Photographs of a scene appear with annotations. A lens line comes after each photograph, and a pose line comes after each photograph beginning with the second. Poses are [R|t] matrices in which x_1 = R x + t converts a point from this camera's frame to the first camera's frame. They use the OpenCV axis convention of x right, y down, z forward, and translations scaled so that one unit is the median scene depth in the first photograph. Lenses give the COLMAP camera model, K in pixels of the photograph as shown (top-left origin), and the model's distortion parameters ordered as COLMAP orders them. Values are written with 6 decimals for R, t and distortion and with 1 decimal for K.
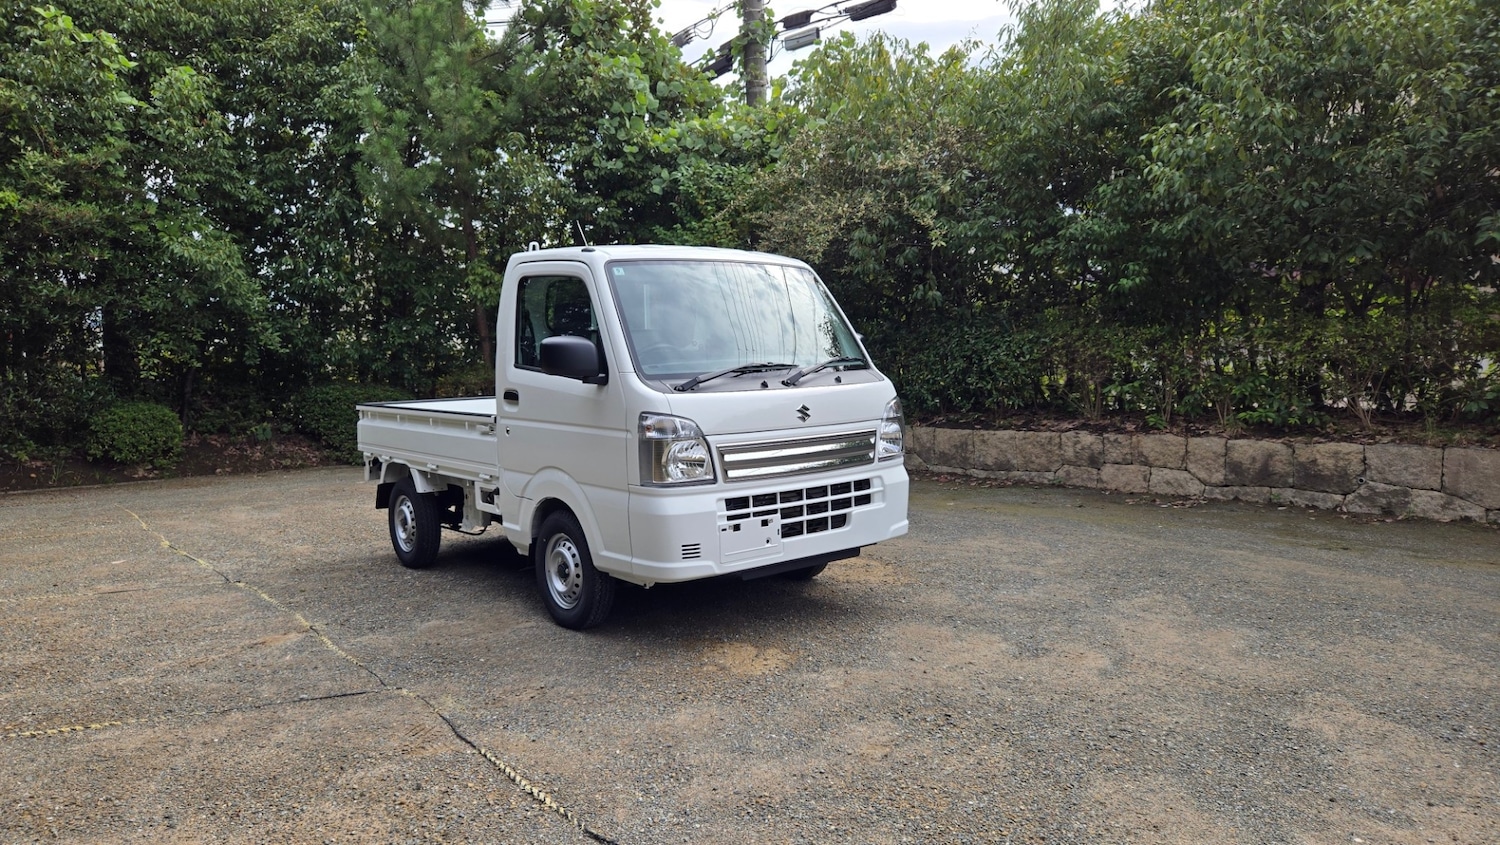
lens RADIAL K [[1006.2, 0, 746.0], [0, 1006.2, 416.1], [0, 0, 1]] dist [0.080831, -0.072899]
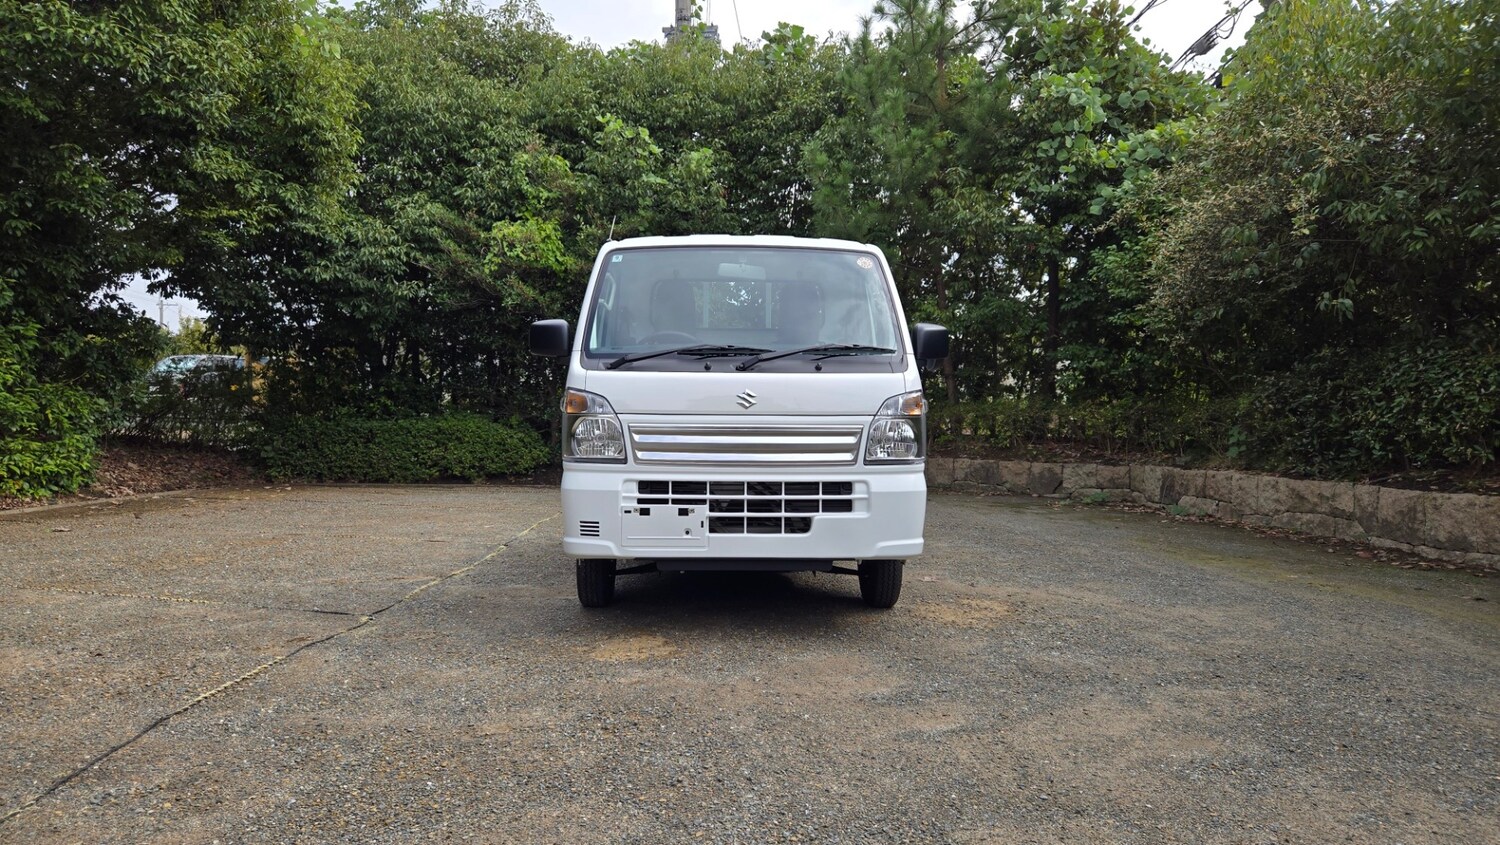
lens RADIAL K [[1006.2, 0, 745.2], [0, 1006.2, 410.2], [0, 0, 1]] dist [0.080831, -0.072899]
pose [[0.796868, 0.029486, -0.603434, 0.393782], [-0.069444, 0.996658, -0.043005, 0.030109], [0.600149, 0.076174, 0.796253, 0.174995]]
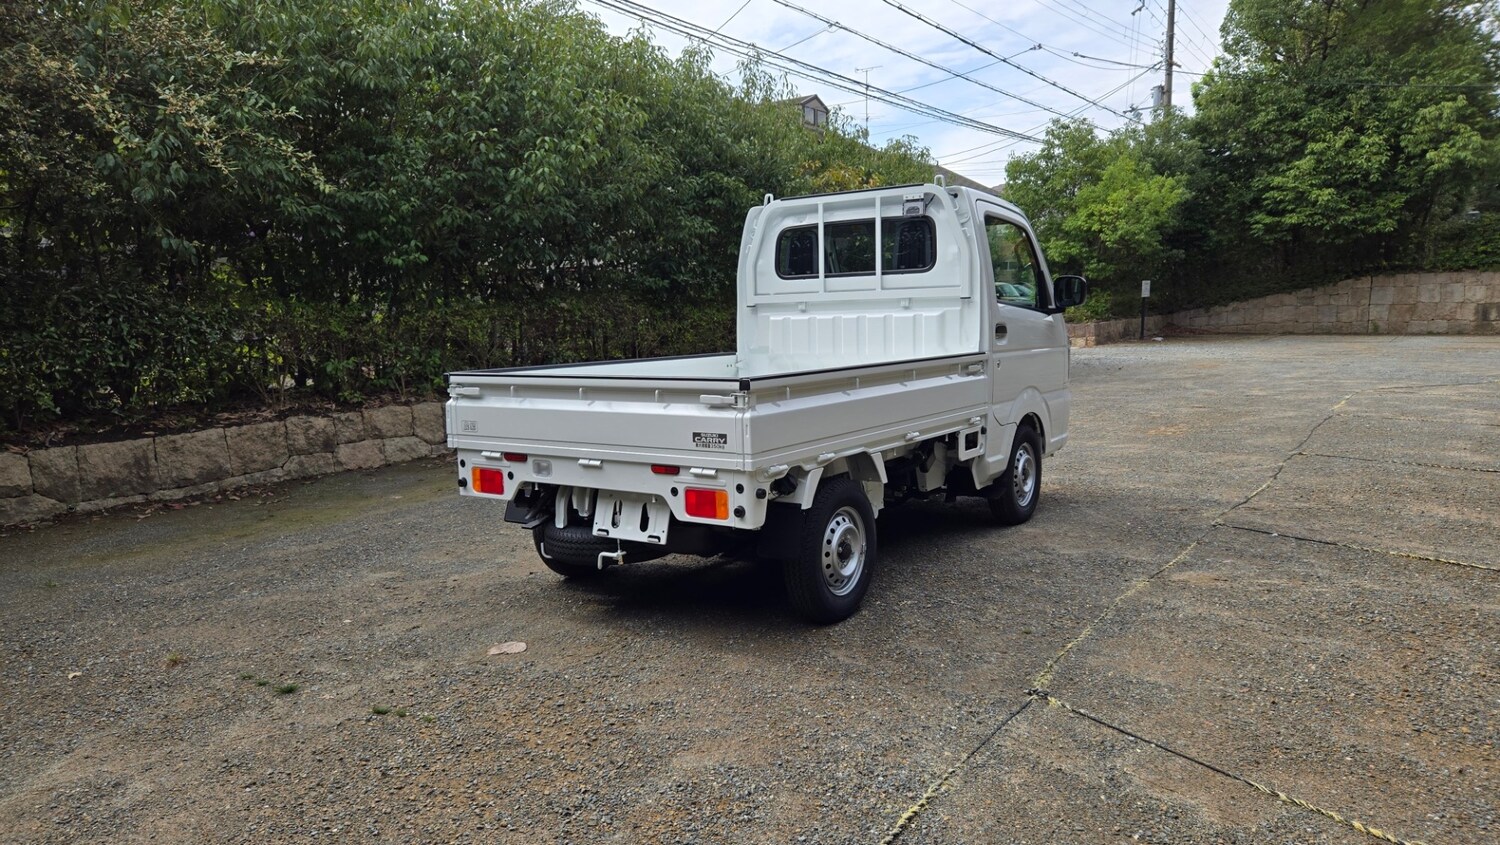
lens RADIAL K [[1006.2, 0, 747.1], [0, 1006.2, 423.2], [0, 0, 1]] dist [0.080831, -0.072899]
pose [[-0.272765, -0.069057, 0.959599, -0.841149], [0.098536, 0.990170, 0.099265, -0.038527], [-0.957021, 0.121631, -0.263279, 1.106192]]
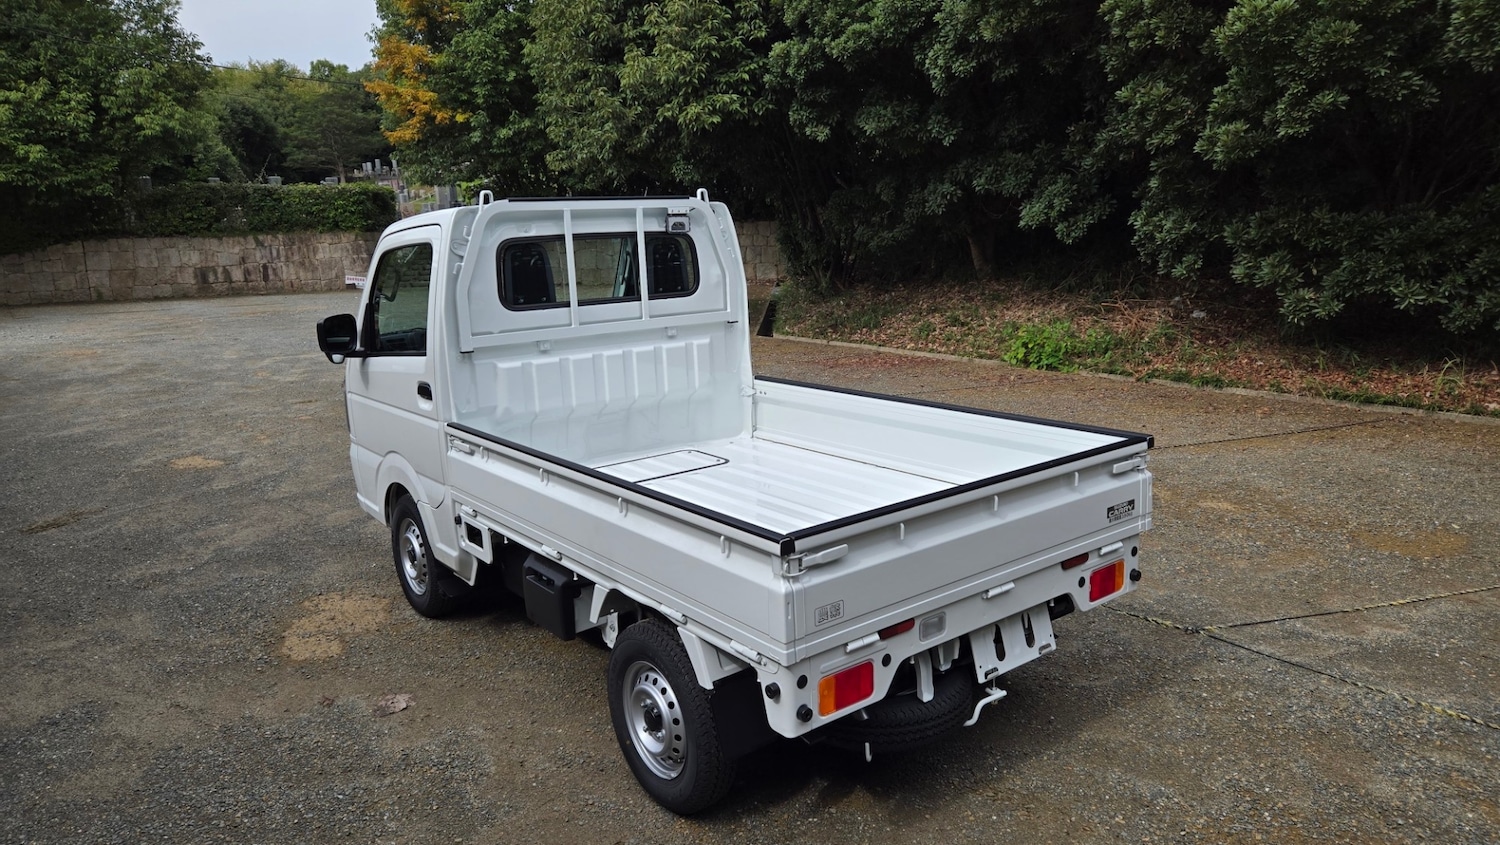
lens RADIAL K [[1006.2, 0, 750.9], [0, 1006.2, 411.7], [0, 0, 1]] dist [0.080831, -0.072899]
pose [[-0.997631, 0.056889, 0.038672, -0.208104], [0.064816, 0.965688, 0.251487, -0.153678], [-0.023038, 0.253398, -0.967088, 1.434393]]
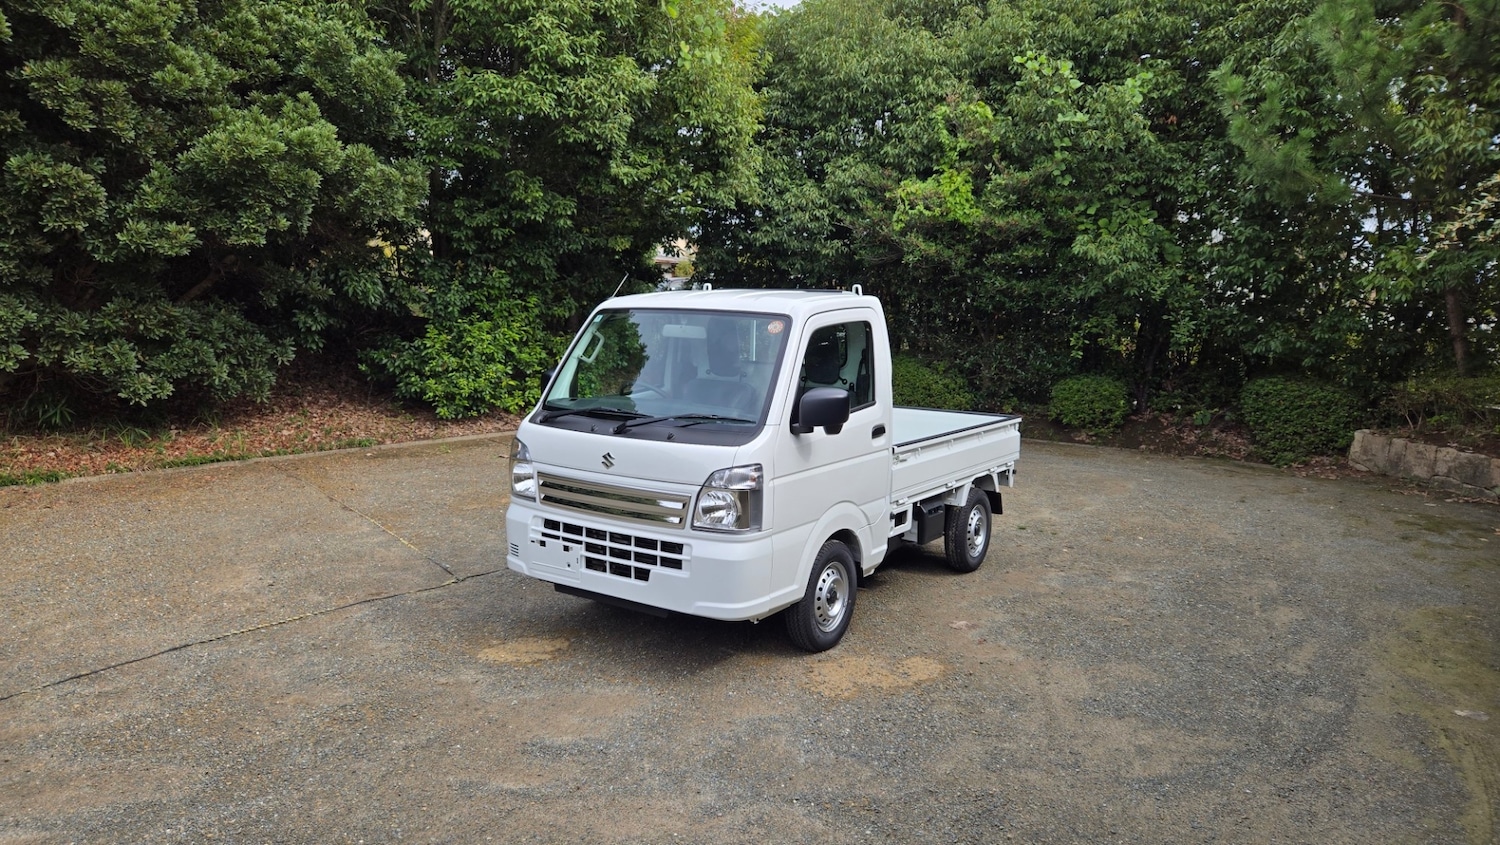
lens RADIAL K [[1006.2, 0, 742.2], [0, 1006.2, 415.4], [0, 0, 1]] dist [0.080831, -0.072899]
pose [[0.288046, 0.139391, -0.947417, 0.710301], [-0.095350, 0.988608, 0.116461, -0.121409], [0.952858, 0.056790, 0.298055, 0.527107]]
